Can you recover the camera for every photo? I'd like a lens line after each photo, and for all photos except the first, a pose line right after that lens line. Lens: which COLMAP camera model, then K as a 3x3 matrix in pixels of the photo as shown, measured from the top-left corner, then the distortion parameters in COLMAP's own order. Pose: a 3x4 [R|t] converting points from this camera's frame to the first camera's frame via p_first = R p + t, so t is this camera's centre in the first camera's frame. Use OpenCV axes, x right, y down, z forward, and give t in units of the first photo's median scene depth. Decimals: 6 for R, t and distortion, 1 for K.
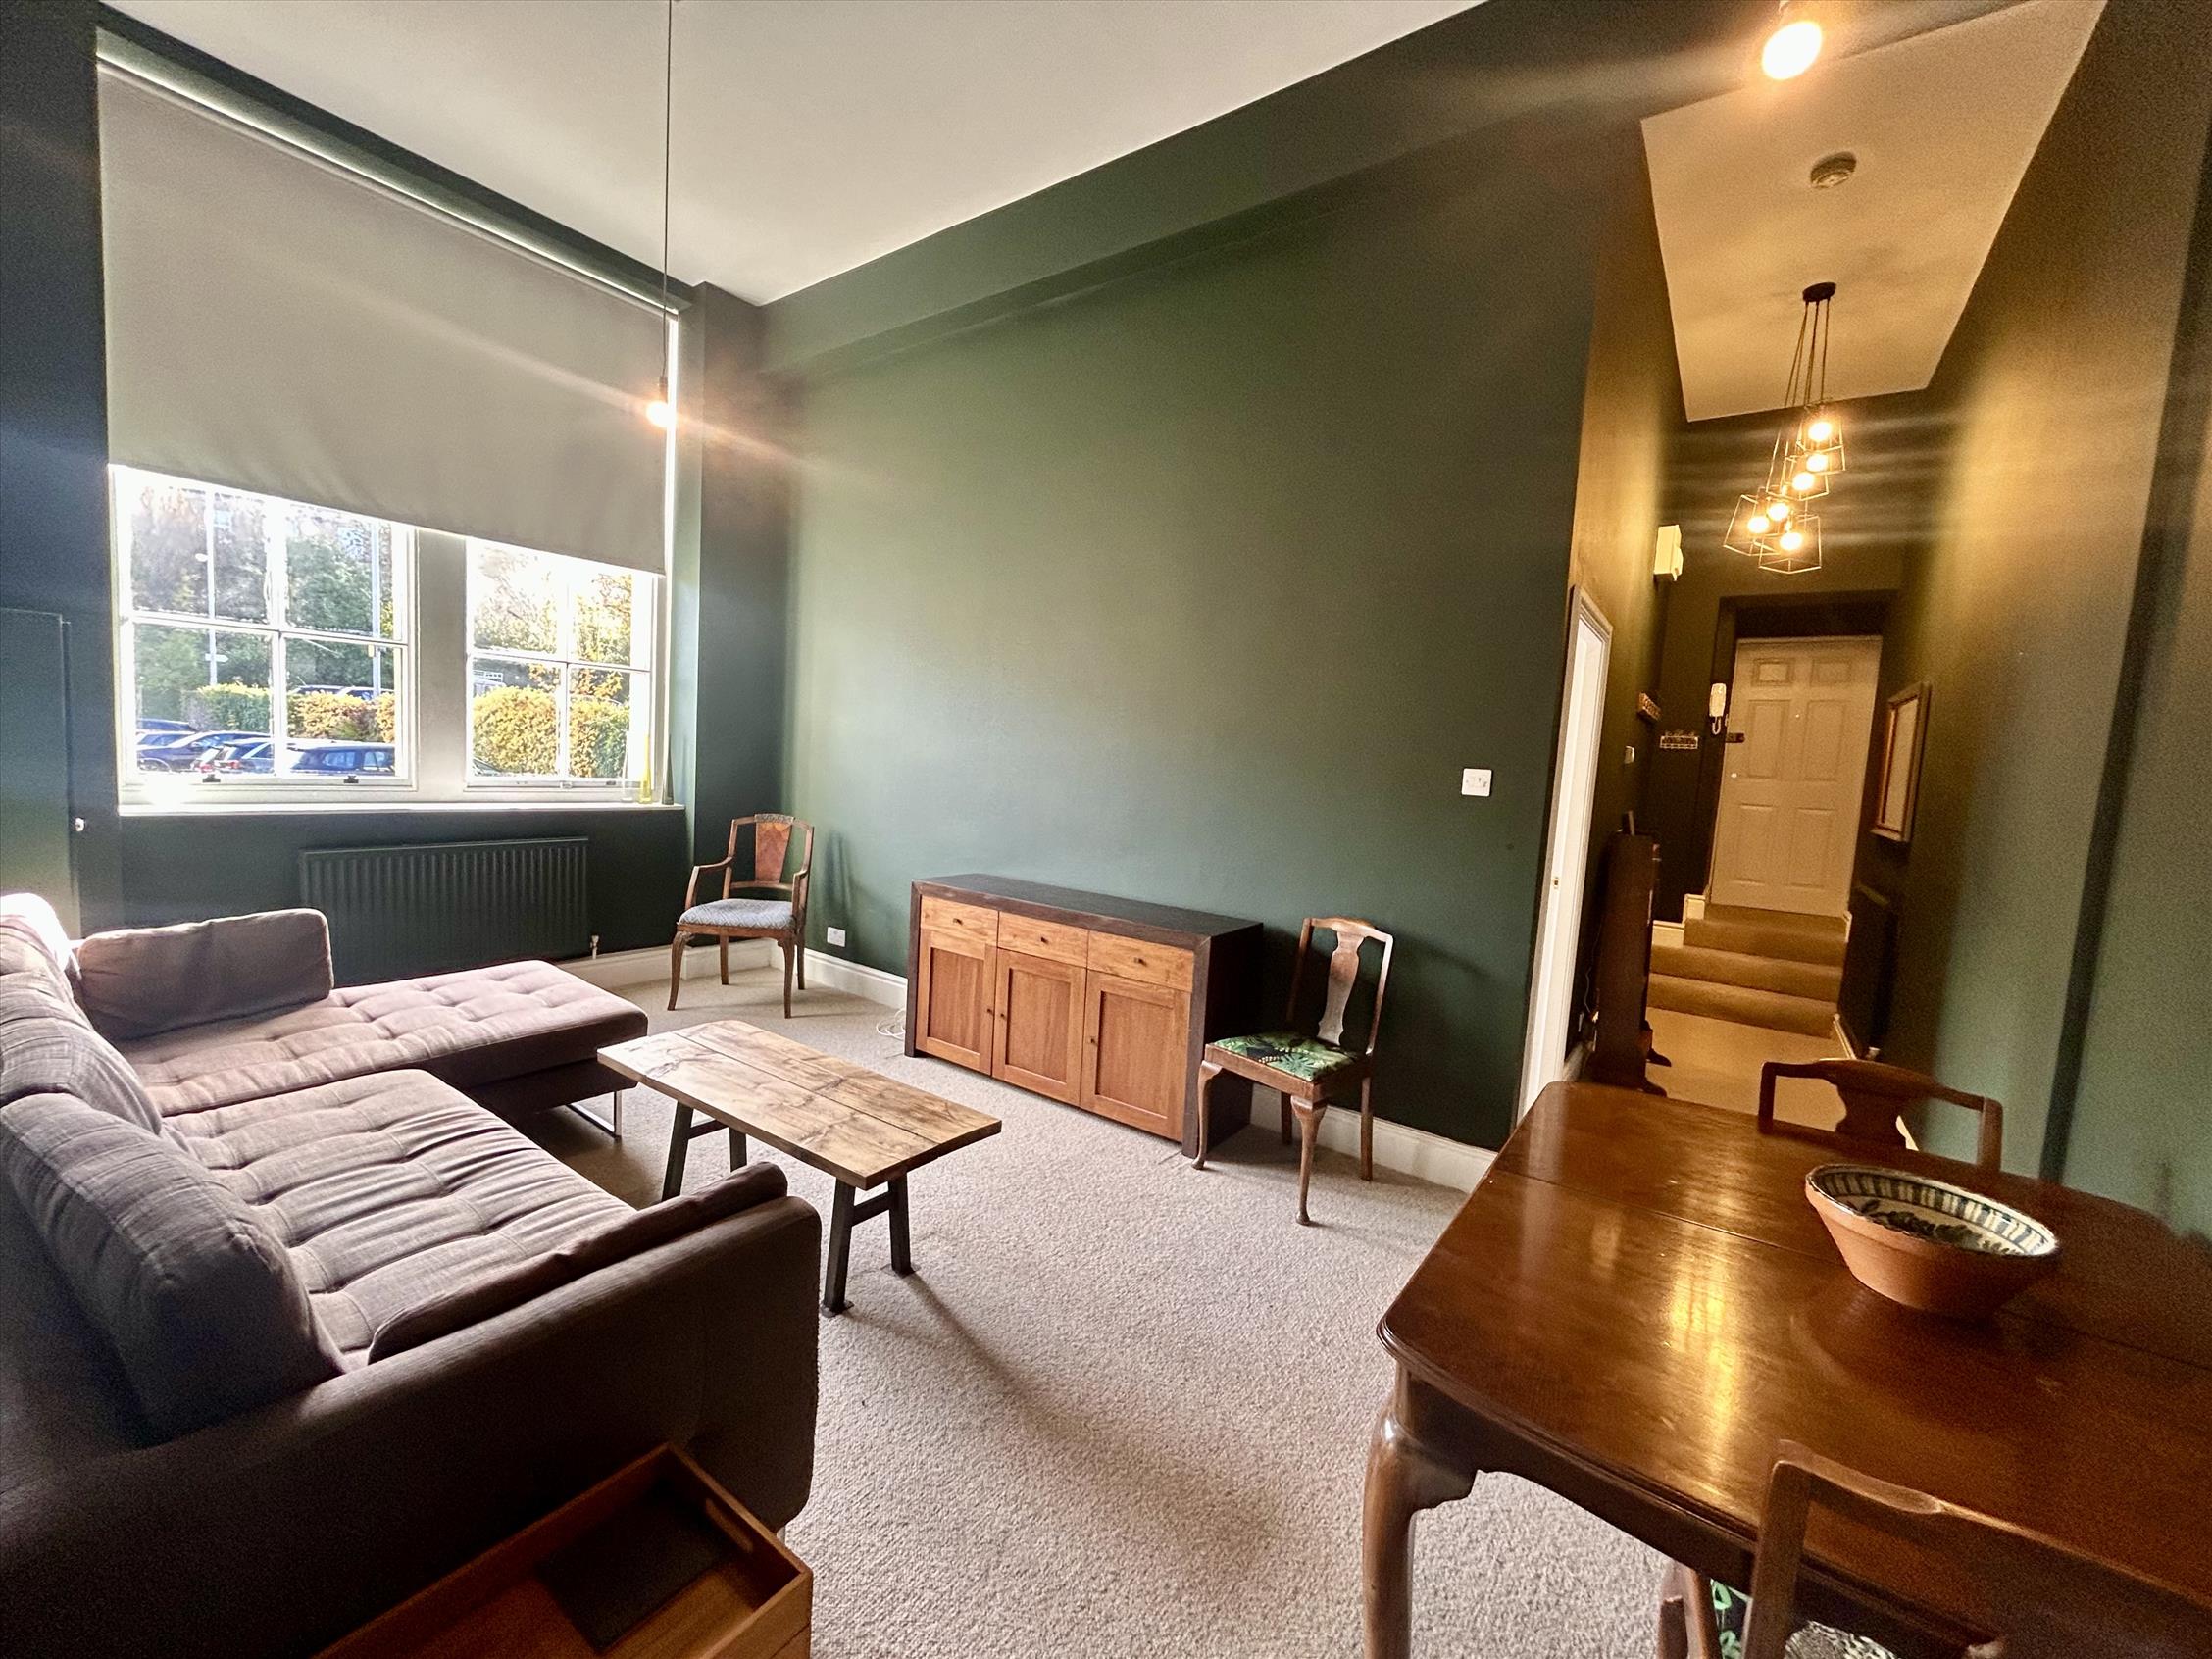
lens RADIAL K [[886.5, 0, 1115.5], [0, 886.5, 824.5], [0, 0, 1]] dist [-0.000068, -0.000045]
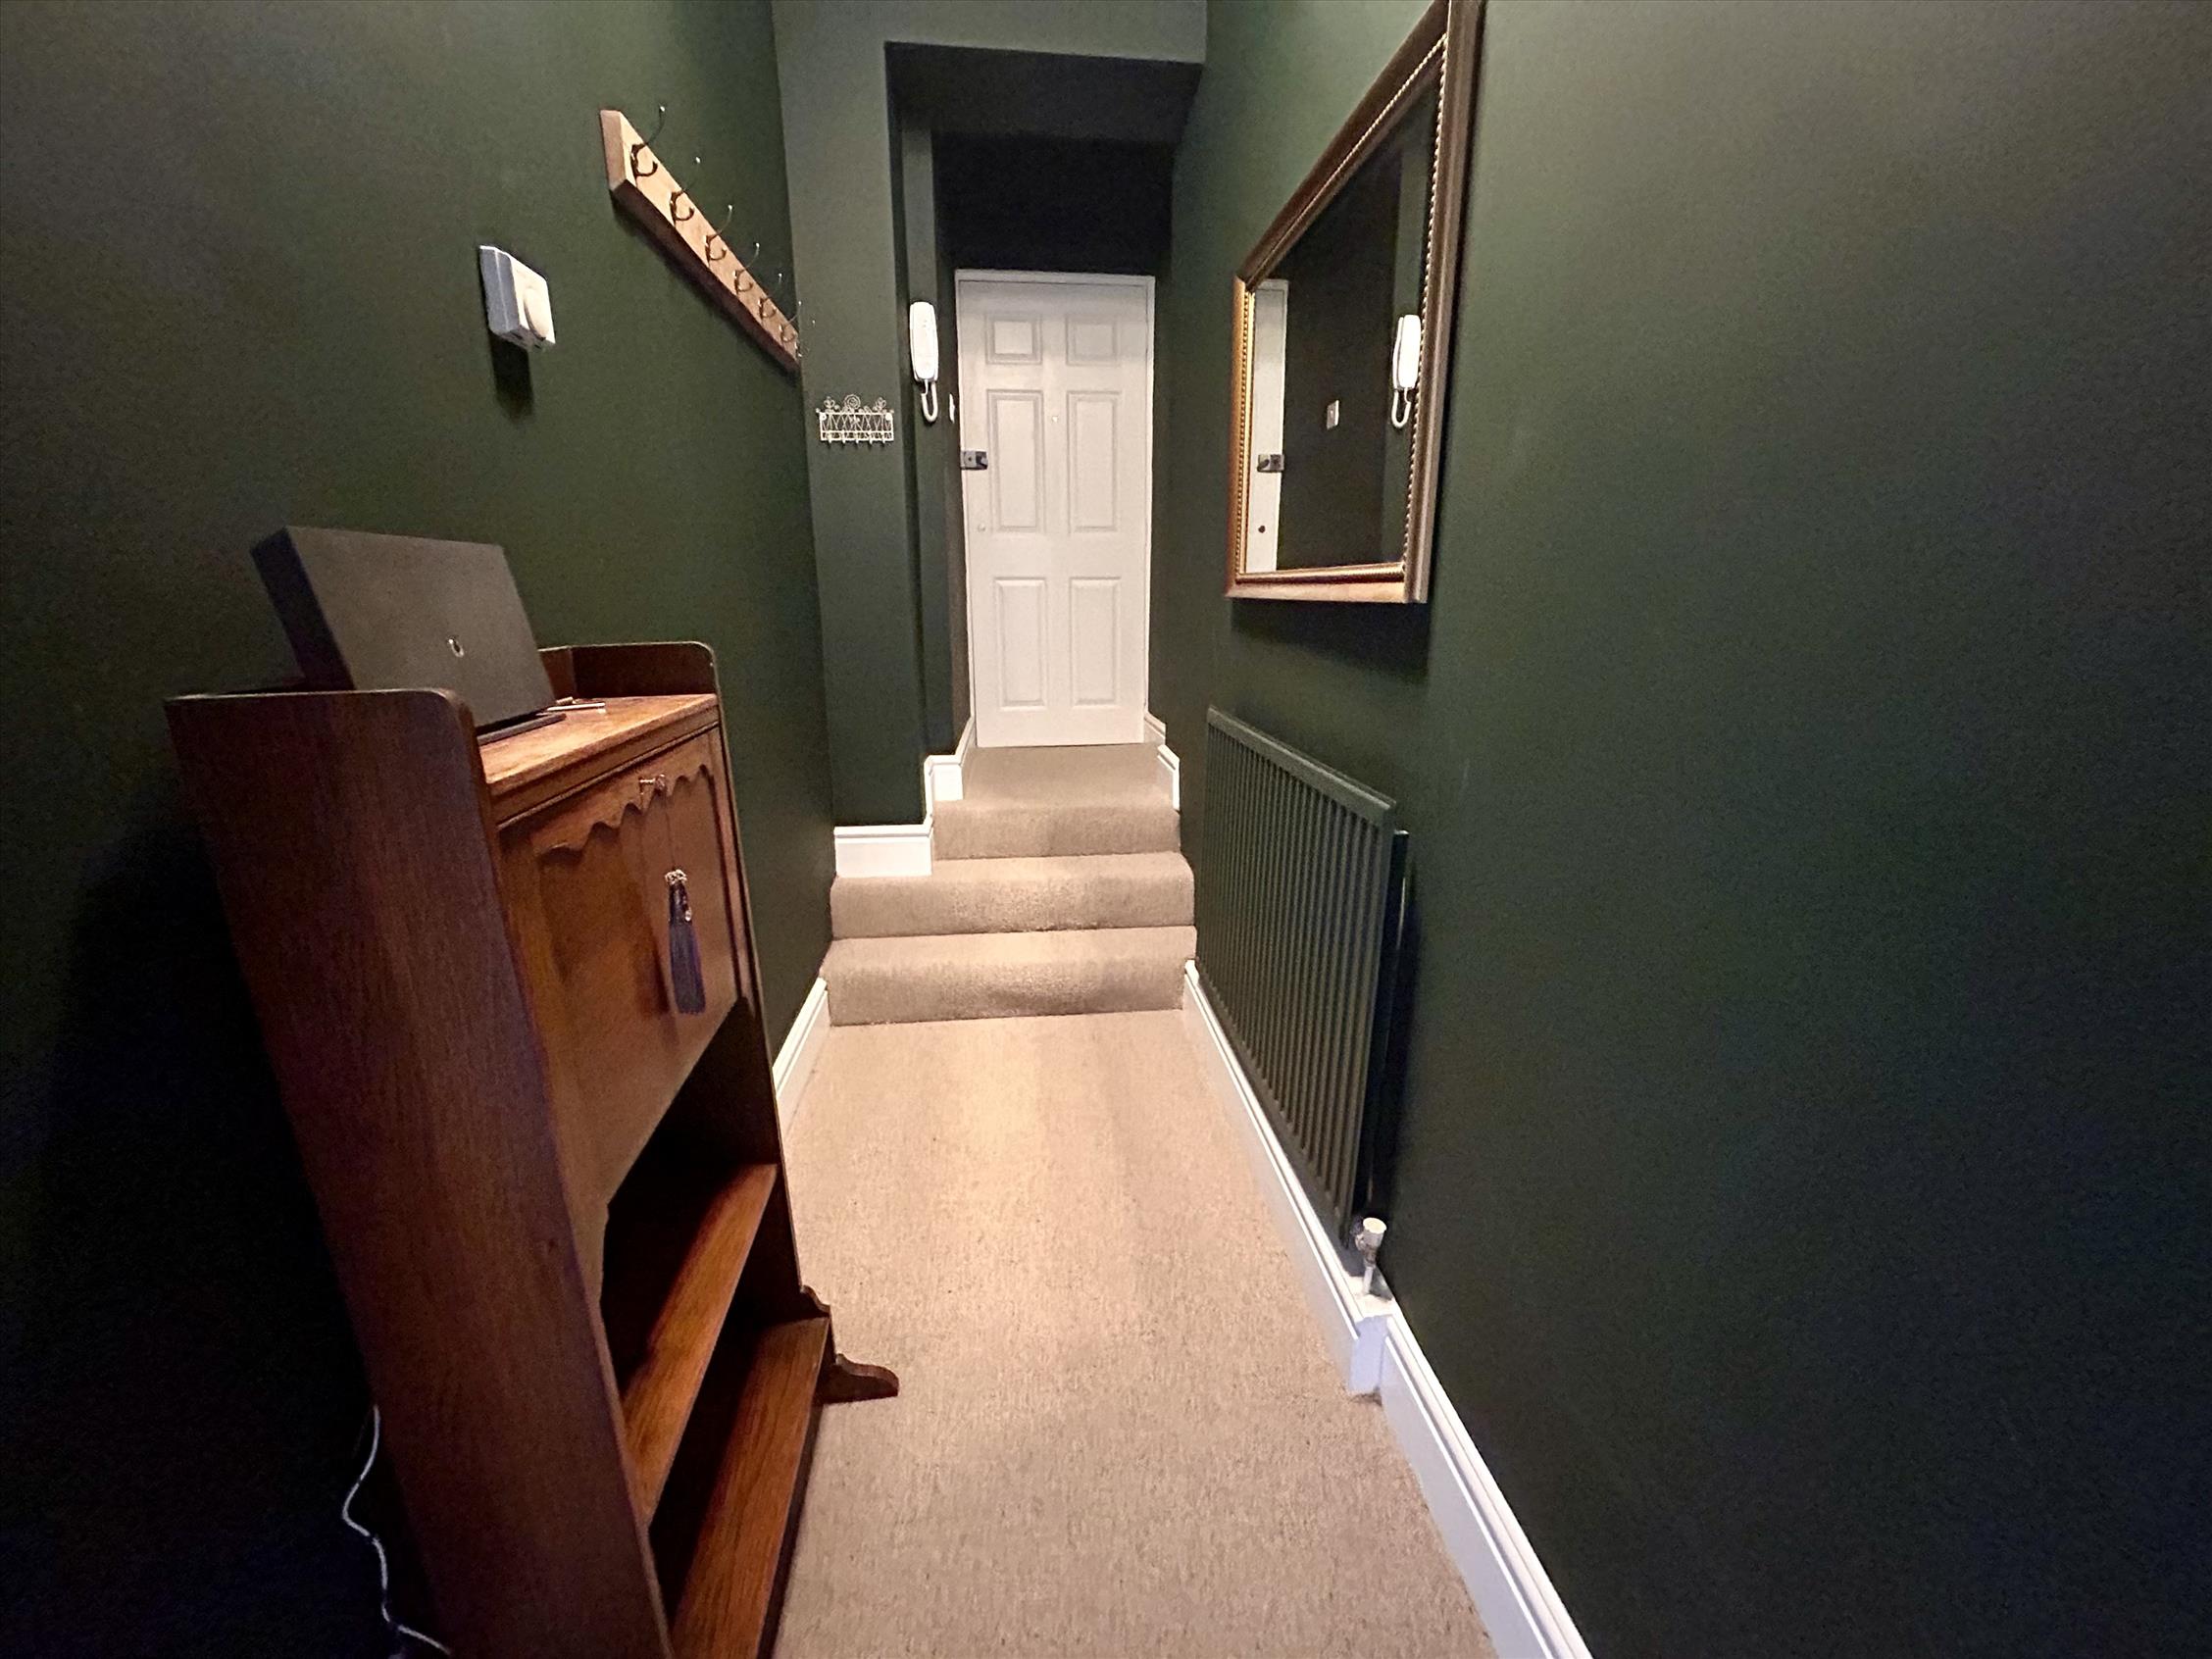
lens RADIAL K [[886.5, 0, 1104.8], [0, 886.5, 836.9], [0, 0, 1]] dist [-0.000068, -0.000045]
pose [[0.751390, -0.236153, 0.616153, 0.397407], [0.100047, 0.963743, 0.247367, 0.006709], [-0.652230, -0.124225, 0.747773, 0.549786]]
